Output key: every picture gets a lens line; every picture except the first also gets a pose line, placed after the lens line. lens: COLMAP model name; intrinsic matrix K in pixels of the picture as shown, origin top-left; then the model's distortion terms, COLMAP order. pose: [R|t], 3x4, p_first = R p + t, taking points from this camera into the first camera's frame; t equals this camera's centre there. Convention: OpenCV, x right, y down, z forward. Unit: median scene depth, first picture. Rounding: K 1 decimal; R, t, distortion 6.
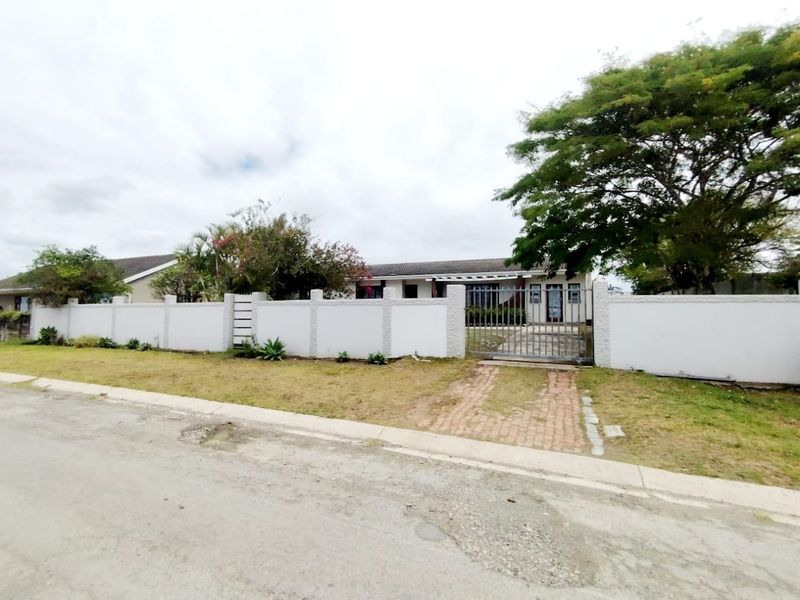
lens RADIAL K [[355.5, 0, 400.9], [0, 355.5, 300.2], [0, 0, 1]] dist [-0.001047, -0.000043]
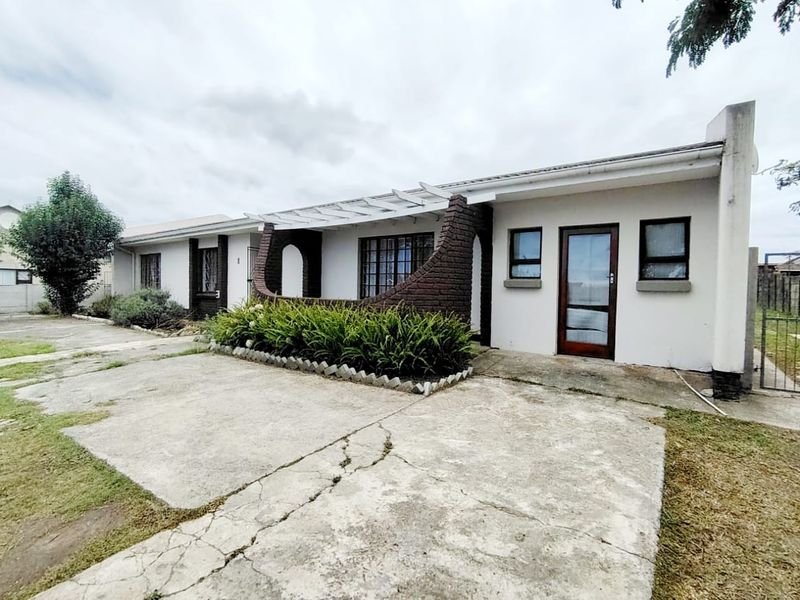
lens RADIAL K [[386.8, 0, 400.7], [0, 386.8, 293.9], [0, 0, 1]] dist [-0.001998, 0.000841]
pose [[0.984111, 0.002832, -0.177529, 0.335425], [0.008931, 0.997817, 0.065430, -0.011703], [0.177327, -0.065976, 0.981938, 0.658617]]
